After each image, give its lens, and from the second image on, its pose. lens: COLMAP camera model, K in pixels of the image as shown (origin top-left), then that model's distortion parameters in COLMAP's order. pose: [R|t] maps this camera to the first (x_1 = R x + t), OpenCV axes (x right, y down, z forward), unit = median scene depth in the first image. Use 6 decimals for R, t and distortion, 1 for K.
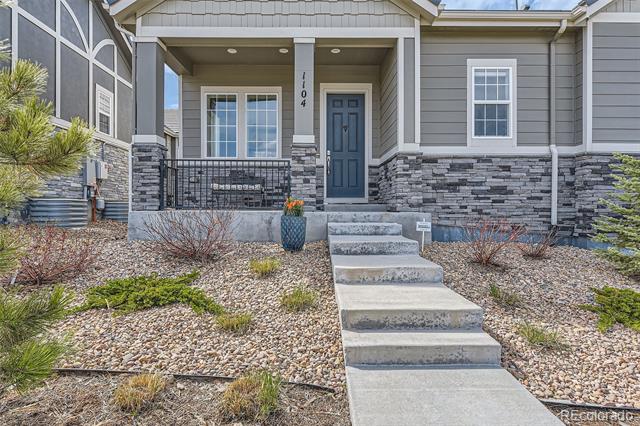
lens RADIAL K [[305.7, 0, 320.0], [0, 305.7, 207.7], [0, 0, 1]] dist [0.000266, 0.000324]
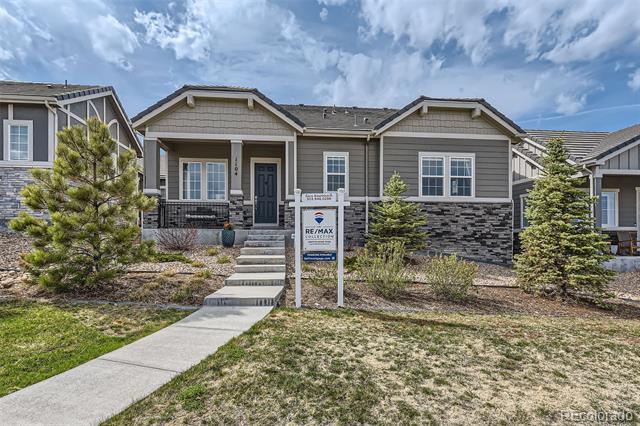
lens RADIAL K [[309.9, 0, 322.8], [0, 309.9, 238.2], [0, 0, 1]] dist [0.004043, 0.000051]
pose [[0.995242, -0.000051, 0.097430, 0.286281], [0.000435, 0.999992, -0.003917, 0.071791], [-0.097429, 0.003941, 0.995235, -0.955553]]
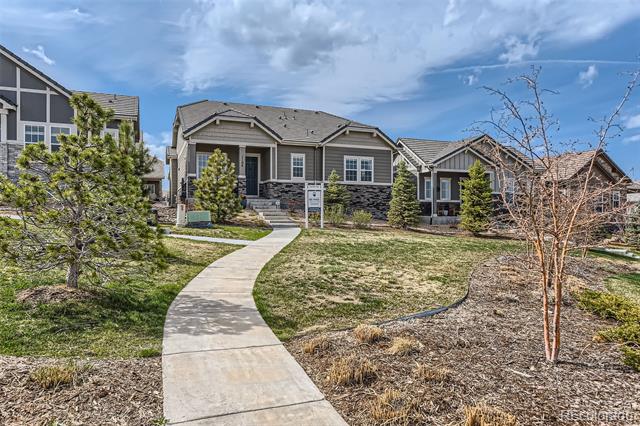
lens RADIAL K [[420.3, 0, 324.3], [0, 420.3, 211.1], [0, 0, 1]] dist [0.012721, 0.001798]
pose [[0.917690, 0.003232, 0.397285, -0.969076], [0.000801, 0.999950, -0.009985, 0.176549], [-0.397297, 0.009481, 0.917641, -3.244933]]
